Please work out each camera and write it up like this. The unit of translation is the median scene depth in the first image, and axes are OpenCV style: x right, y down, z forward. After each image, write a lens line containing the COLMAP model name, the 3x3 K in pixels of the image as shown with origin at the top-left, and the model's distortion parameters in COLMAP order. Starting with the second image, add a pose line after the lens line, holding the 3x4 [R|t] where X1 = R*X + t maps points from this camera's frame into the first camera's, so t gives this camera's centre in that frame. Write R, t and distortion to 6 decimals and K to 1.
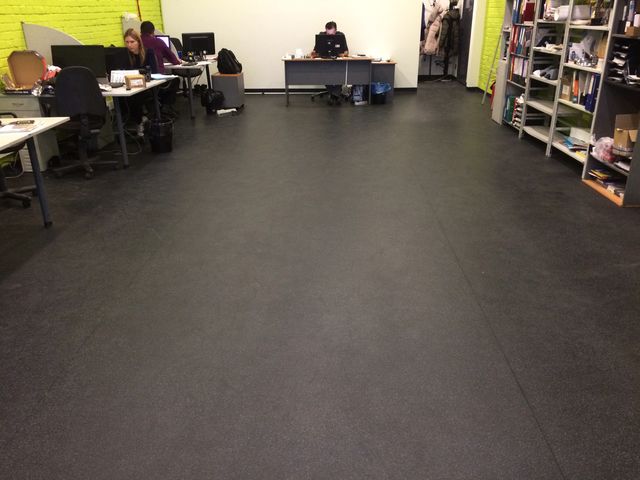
lens RADIAL K [[543.4, 0, 320.8], [0, 543.4, 239.8], [0, 0, 1]] dist [0.079750, -0.107970]
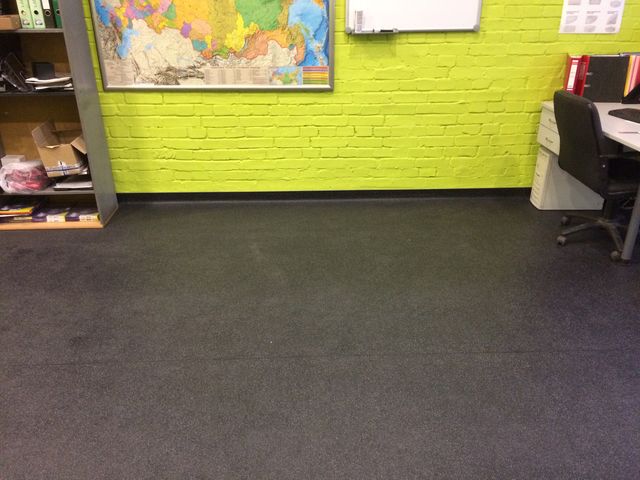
lens RADIAL K [[543.4, 0, 320.6], [0, 543.4, 239.0], [0, 0, 1]] dist [0.079750, -0.107970]
pose [[-0.061263, -0.421427, 0.904790, -0.250960], [0.390544, 0.824099, 0.410287, -0.256640], [-0.918544, 0.378496, 0.114099, 0.583619]]
